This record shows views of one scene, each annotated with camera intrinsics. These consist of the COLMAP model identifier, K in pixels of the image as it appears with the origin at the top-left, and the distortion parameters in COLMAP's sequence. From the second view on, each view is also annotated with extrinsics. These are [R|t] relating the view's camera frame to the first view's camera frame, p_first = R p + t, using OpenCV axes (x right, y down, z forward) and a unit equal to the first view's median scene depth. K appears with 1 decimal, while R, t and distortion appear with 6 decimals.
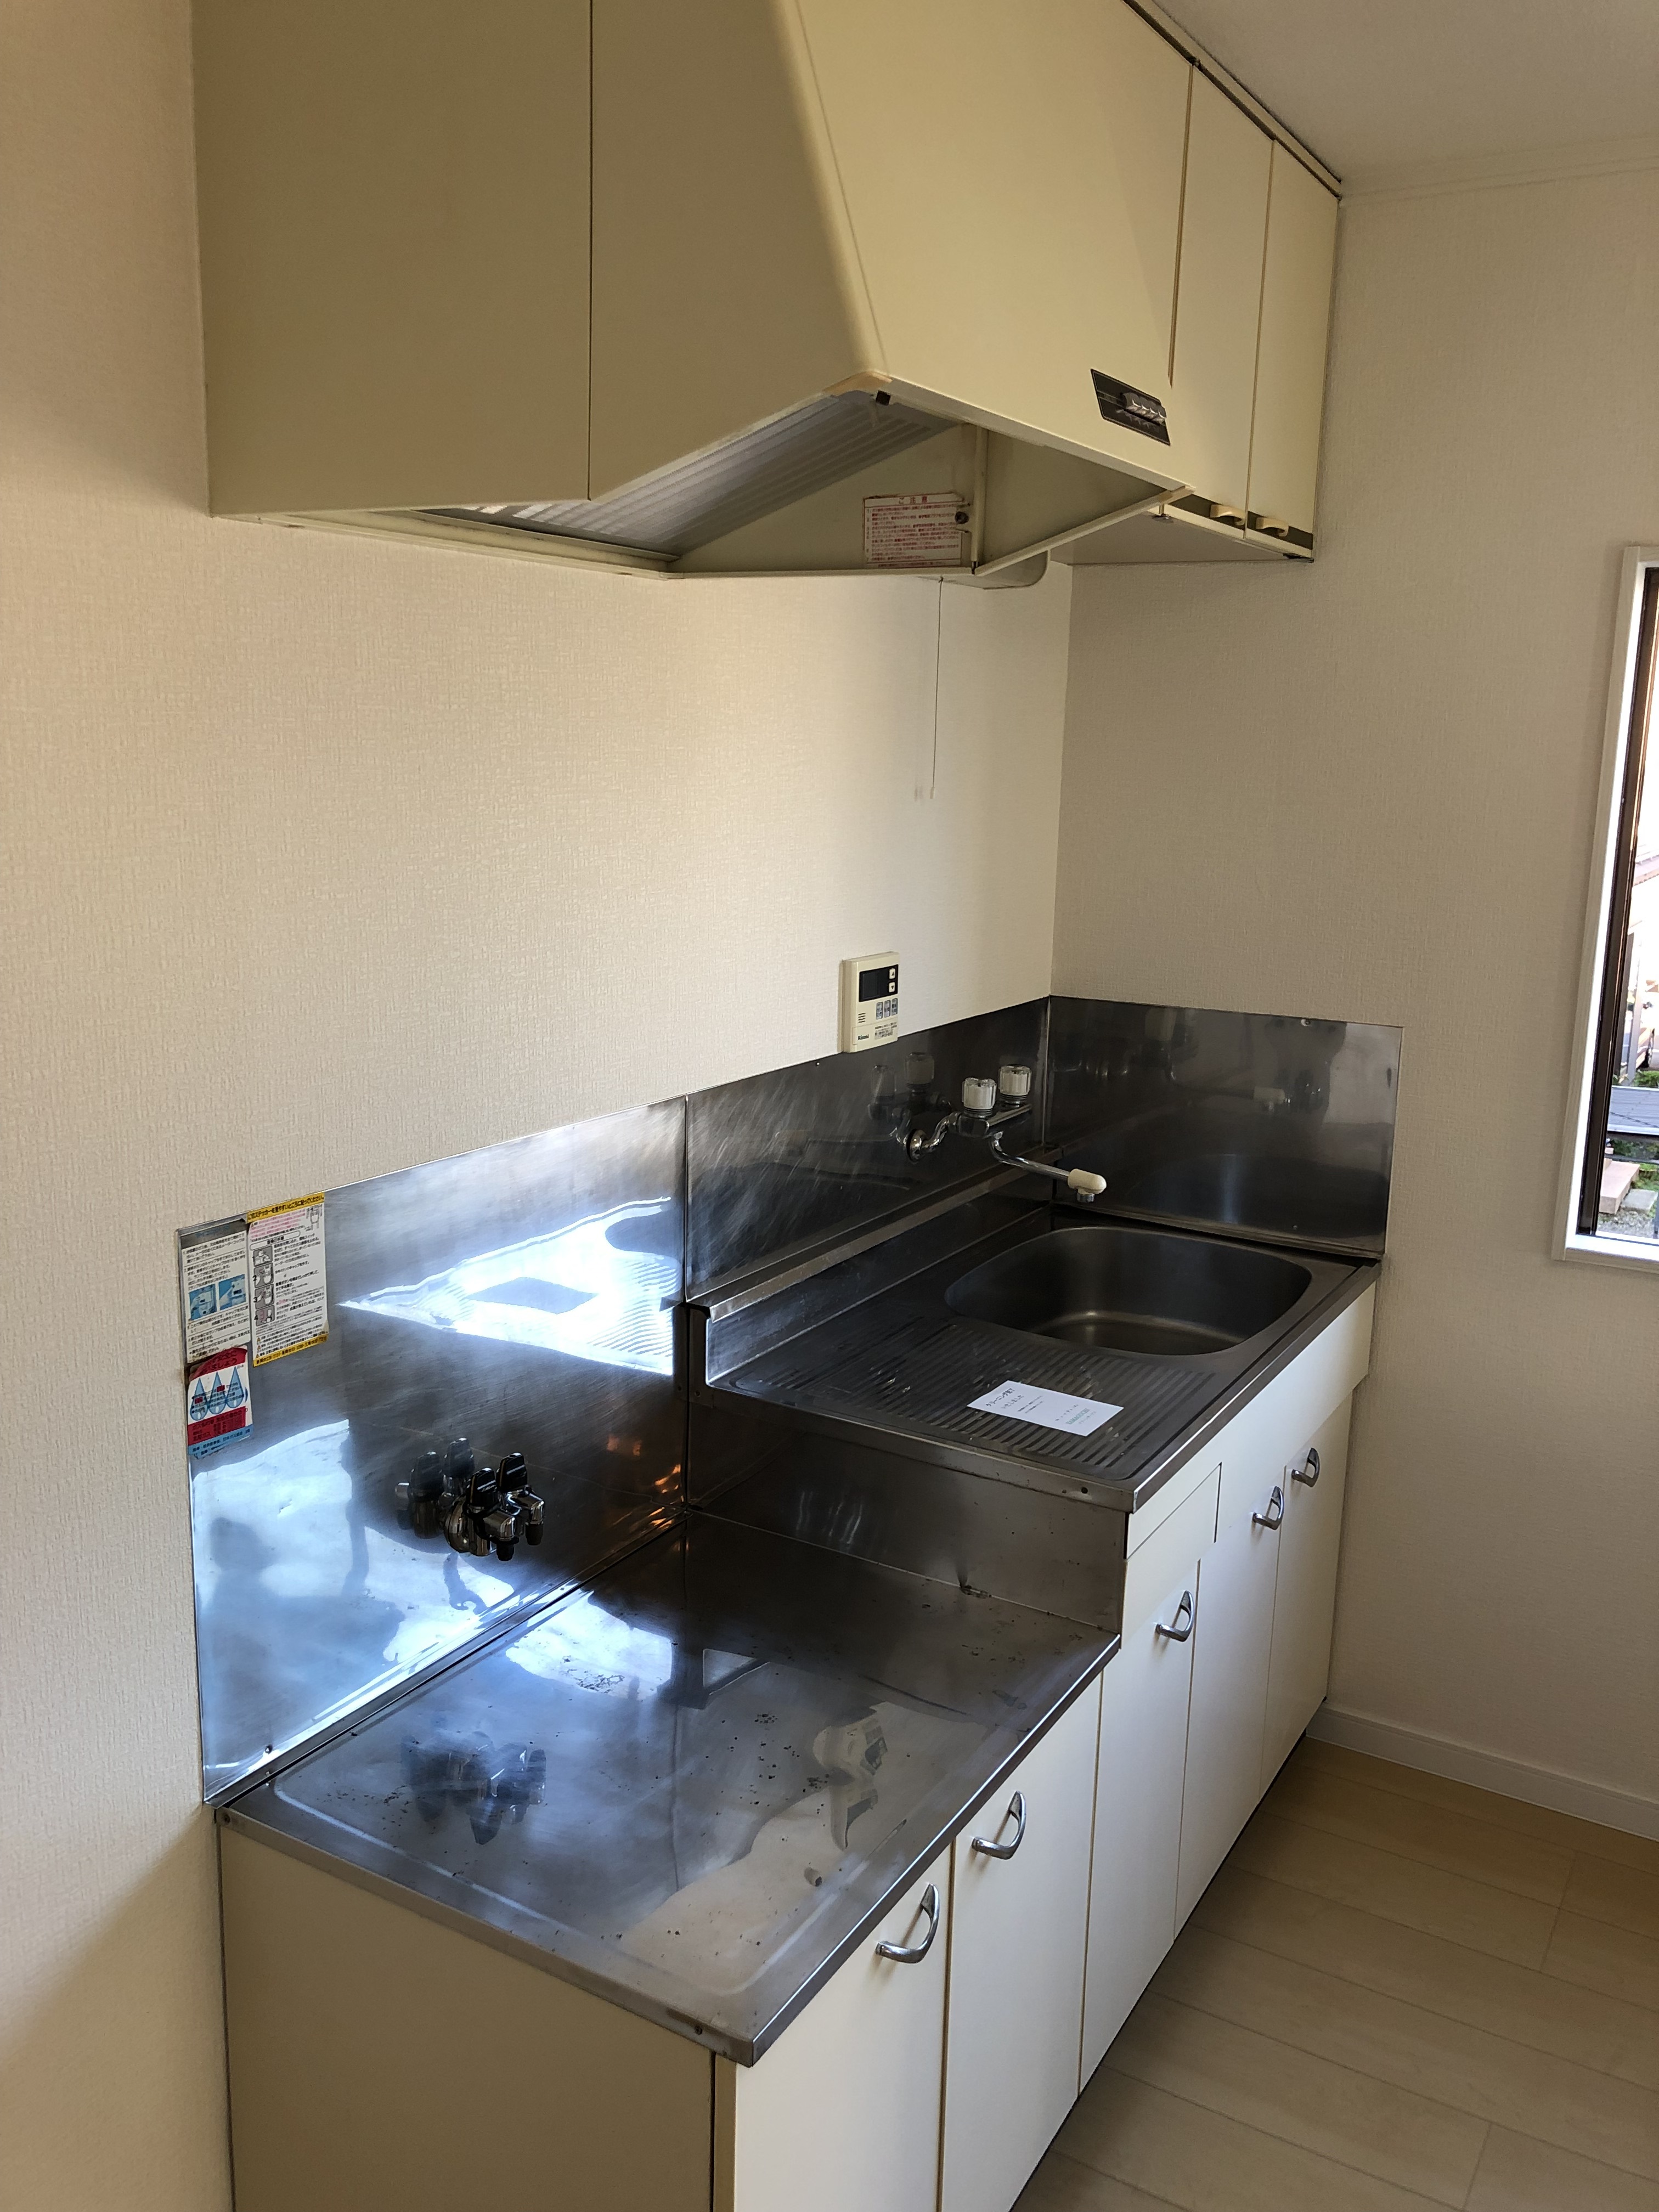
lens RADIAL K [[1823.3, 0, 829.5], [0, 1823.3, 1106.0], [0, 0, 1]] dist [0.037935, -0.039434]
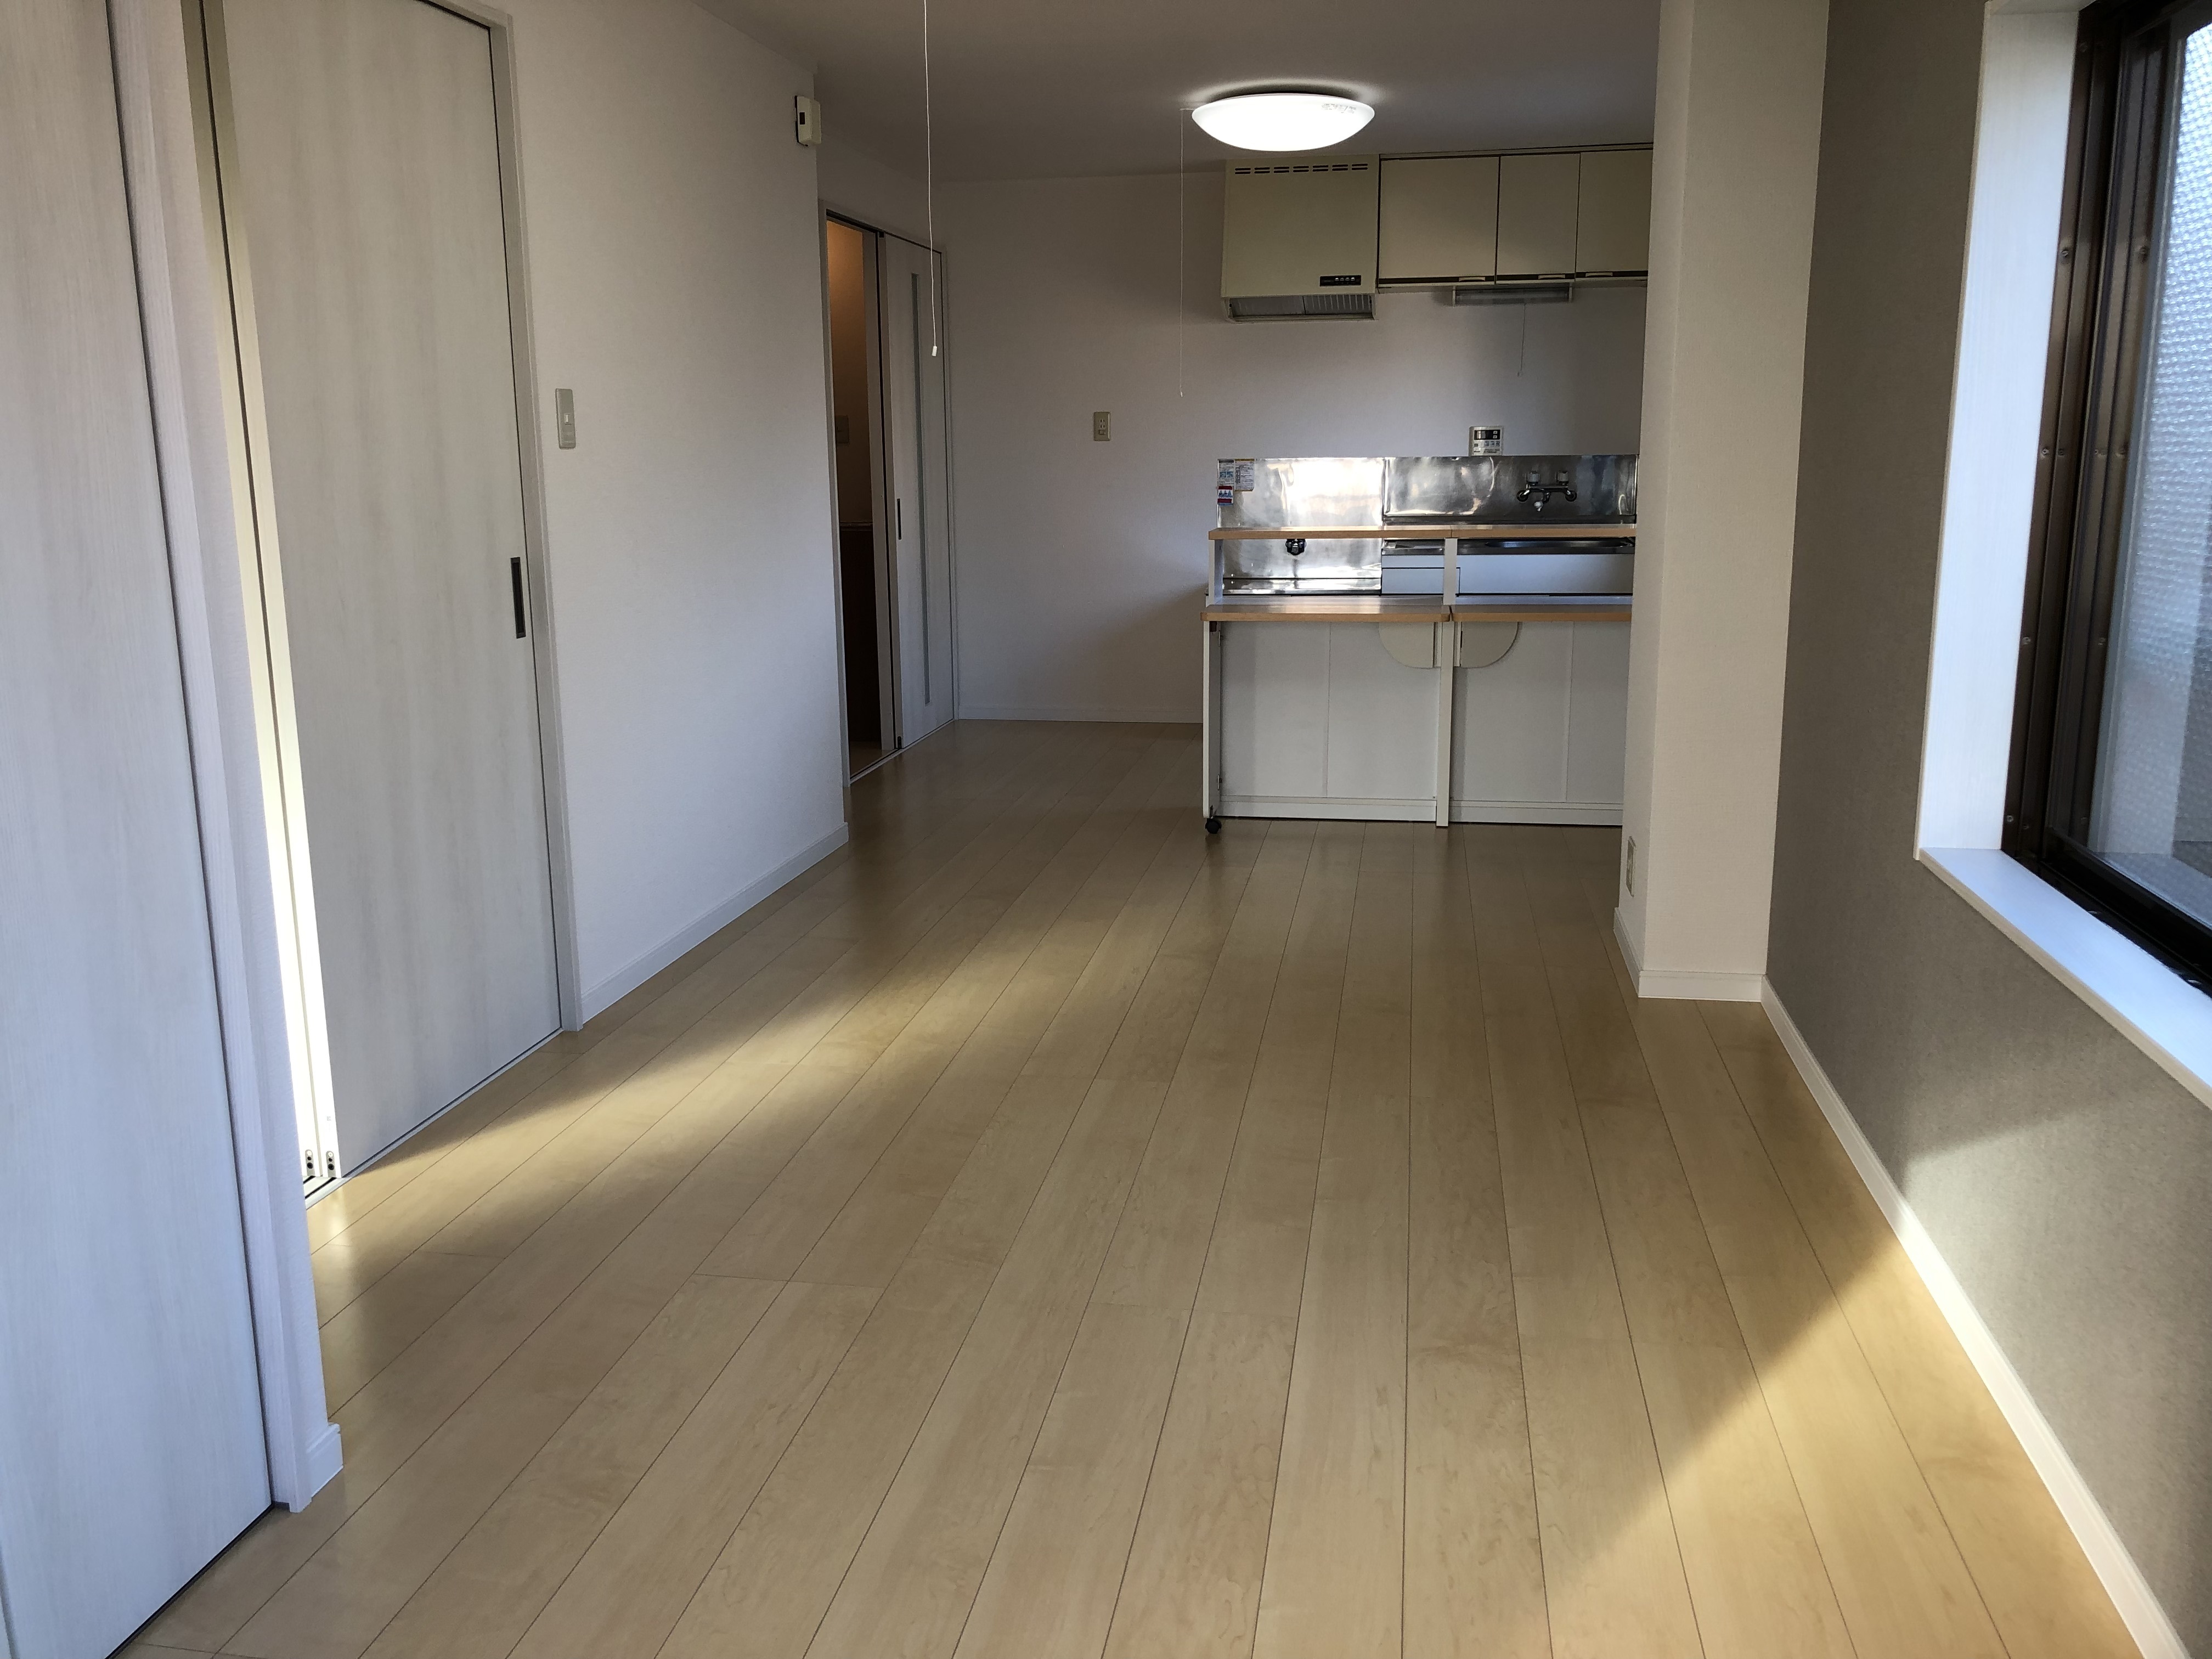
lens RADIAL K [[1823.3, 0, 1094.0], [0, 1823.3, 822.4], [0, 0, 1]] dist [0.037935, -0.039434]
pose [[0.341198, 0.168407, -0.924783, 3.747504], [-0.168639, 0.978825, 0.116029, 0.445550], [0.924740, 0.116366, 0.362373, -0.927770]]
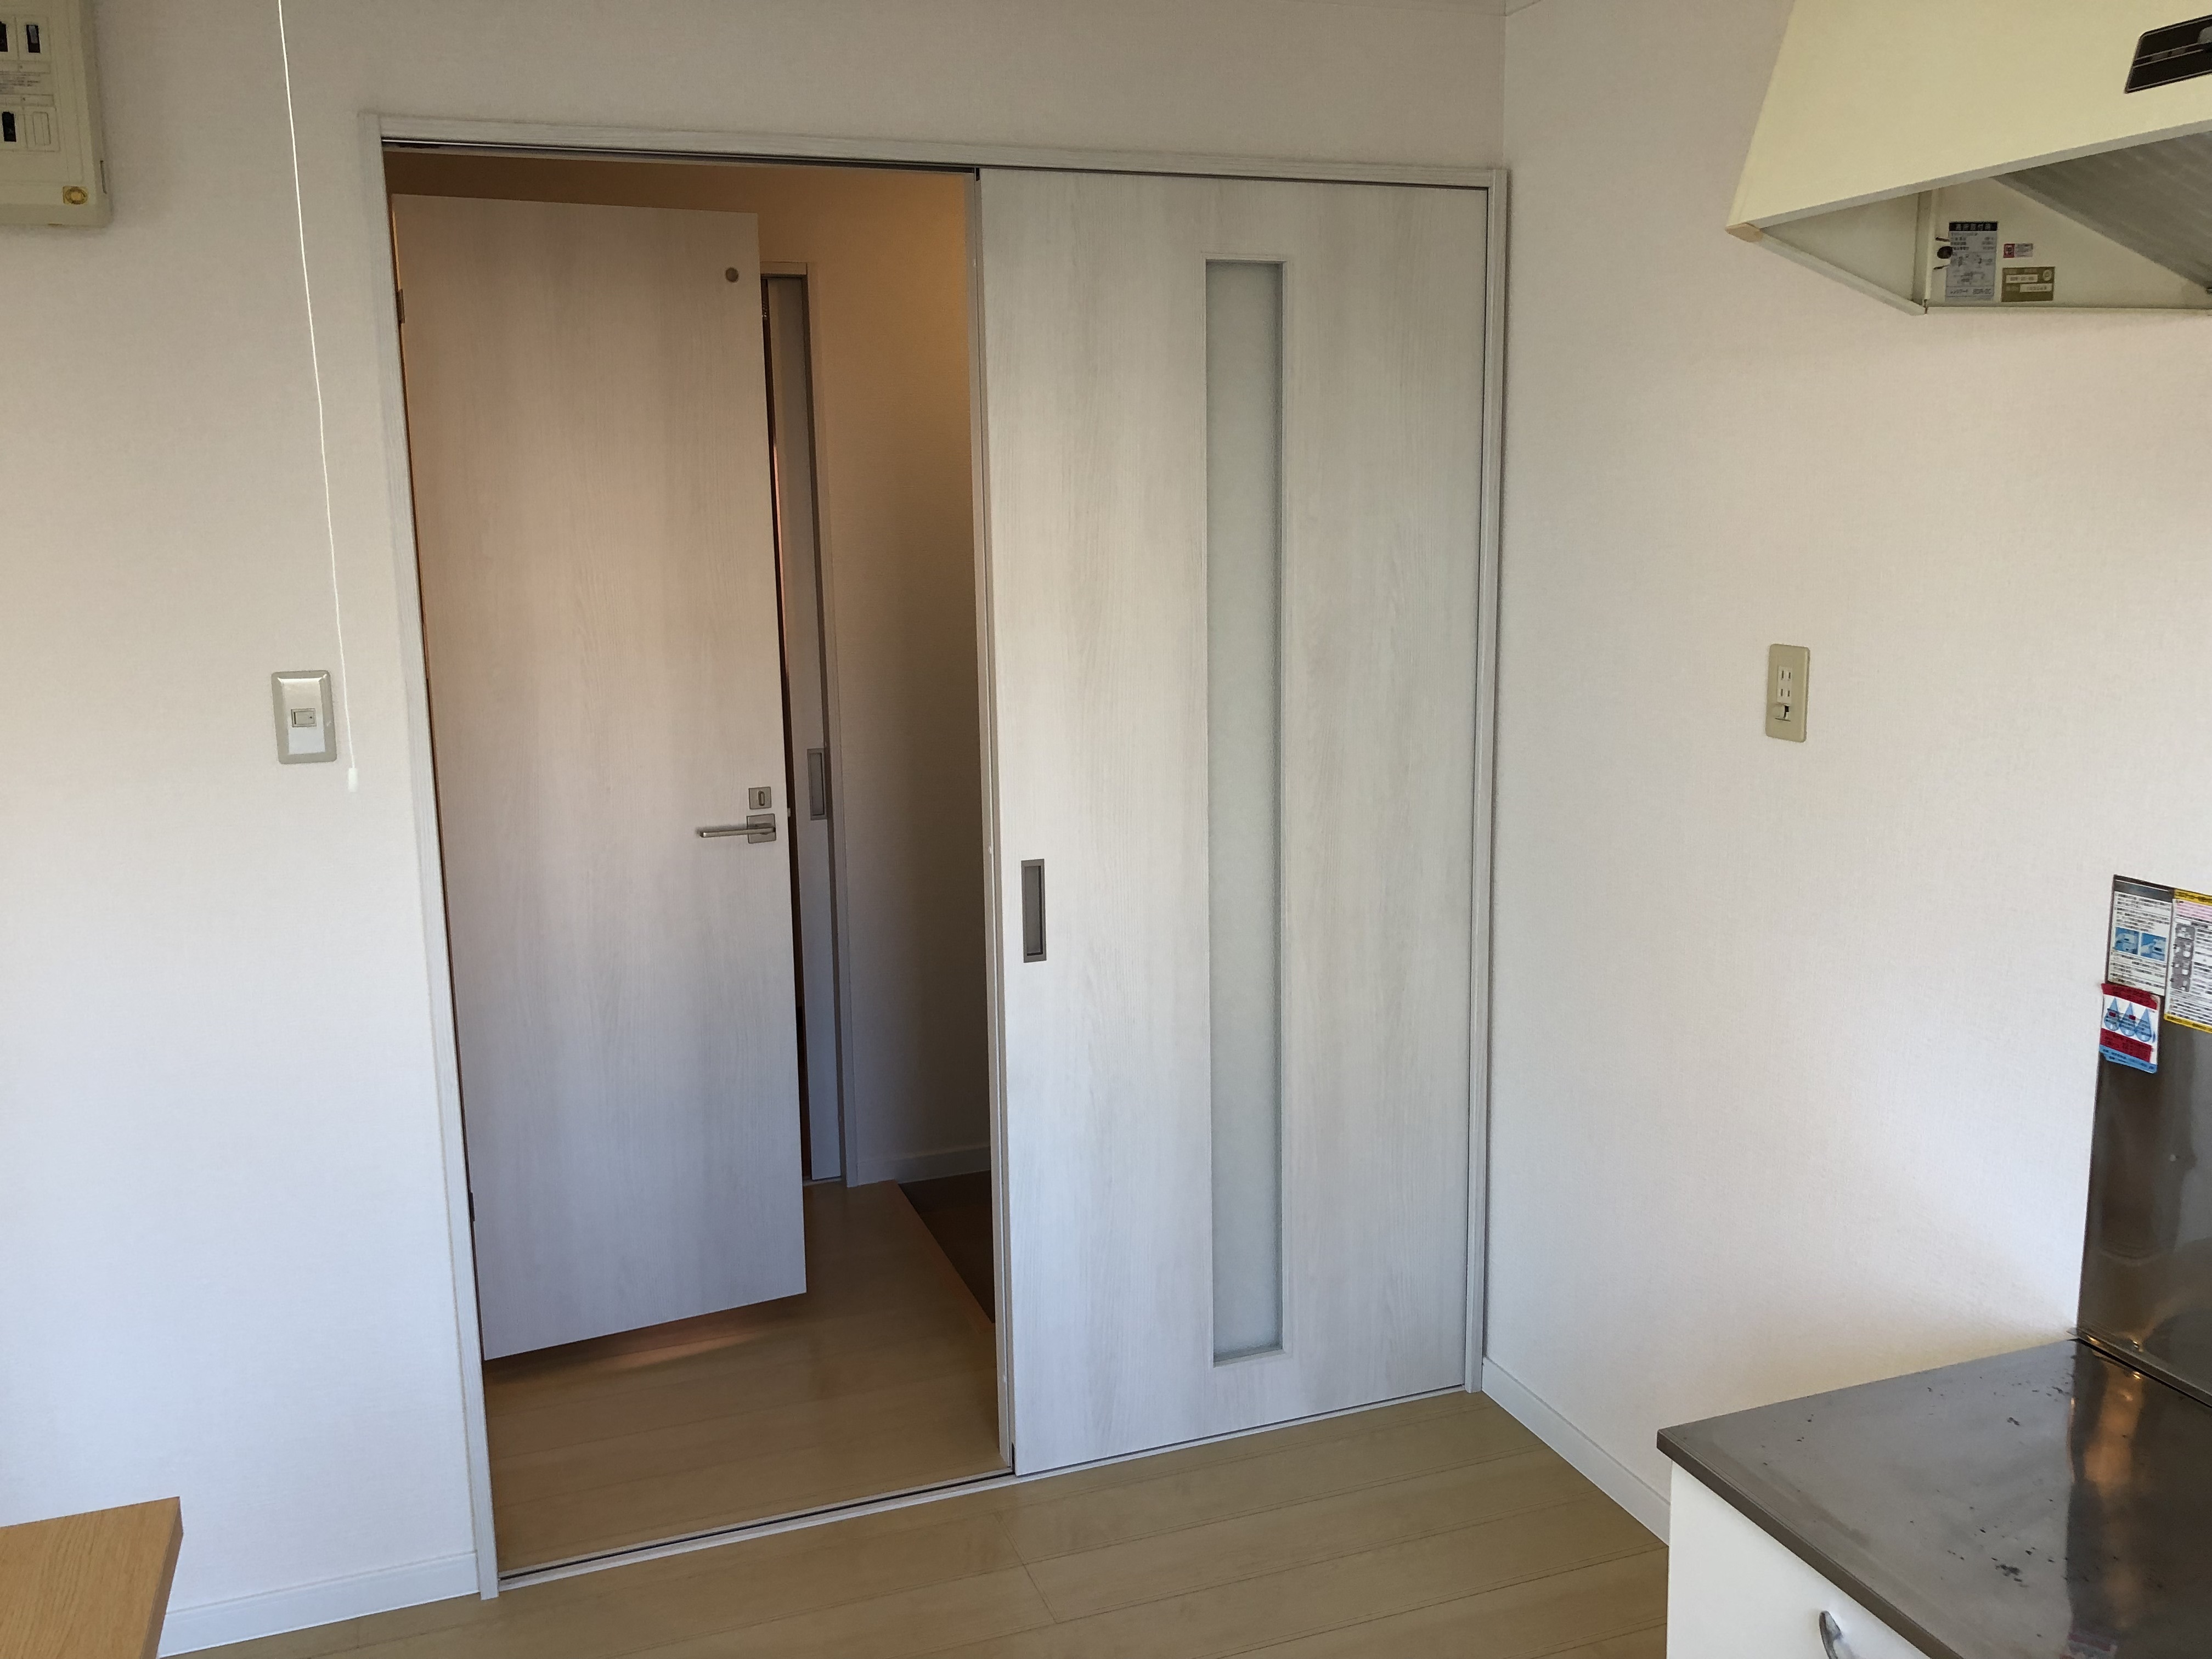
lens RADIAL K [[1823.3, 0, 1094.0], [0, 1823.3, 822.4], [0, 0, 1]] dist [0.037935, -0.039434]
pose [[-0.640721, 0.123279, -0.757812, 0.884623], [-0.150465, 0.947724, 0.281390, -0.182750], [0.752886, 0.294316, -0.588677, 0.980285]]
